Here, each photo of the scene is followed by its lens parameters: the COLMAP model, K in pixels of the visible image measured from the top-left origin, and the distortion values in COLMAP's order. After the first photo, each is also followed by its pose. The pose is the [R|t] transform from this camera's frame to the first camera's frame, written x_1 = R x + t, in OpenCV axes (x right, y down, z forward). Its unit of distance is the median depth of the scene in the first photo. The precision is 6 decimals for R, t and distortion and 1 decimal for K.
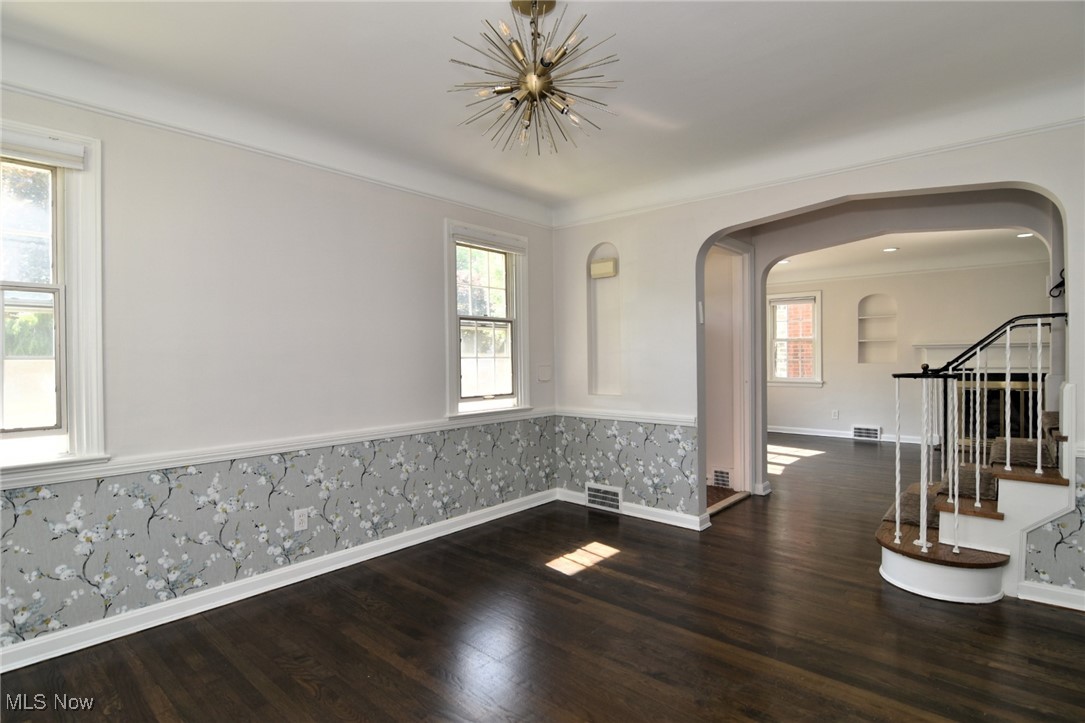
lens RADIAL K [[529.7, 0, 542.5], [0, 529.7, 361.5], [0, 0, 1]] dist [-0.015693, -0.001275]
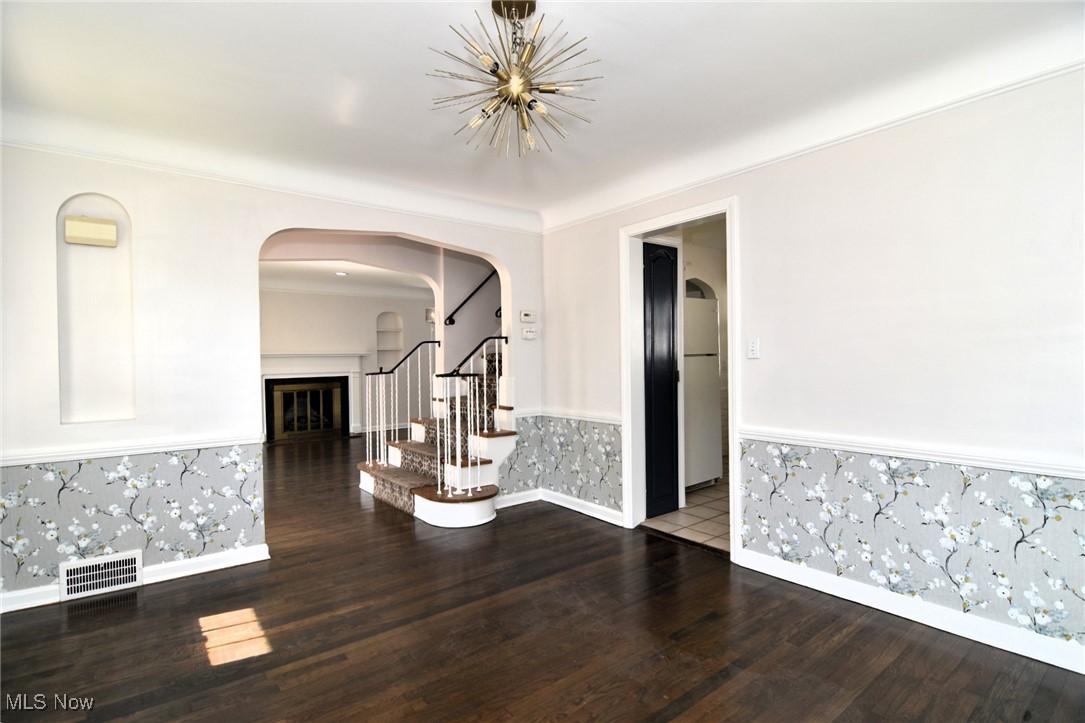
lens RADIAL K [[529.7, 0, 542.5], [0, 529.7, 361.5], [0, 0, 1]] dist [-0.015693, -0.001275]
pose [[0.192502, -0.000399, 0.981296, -0.468598], [0.013577, 0.999905, -0.002257, -0.003756], [-0.981203, 0.013758, 0.192489, 0.357299]]
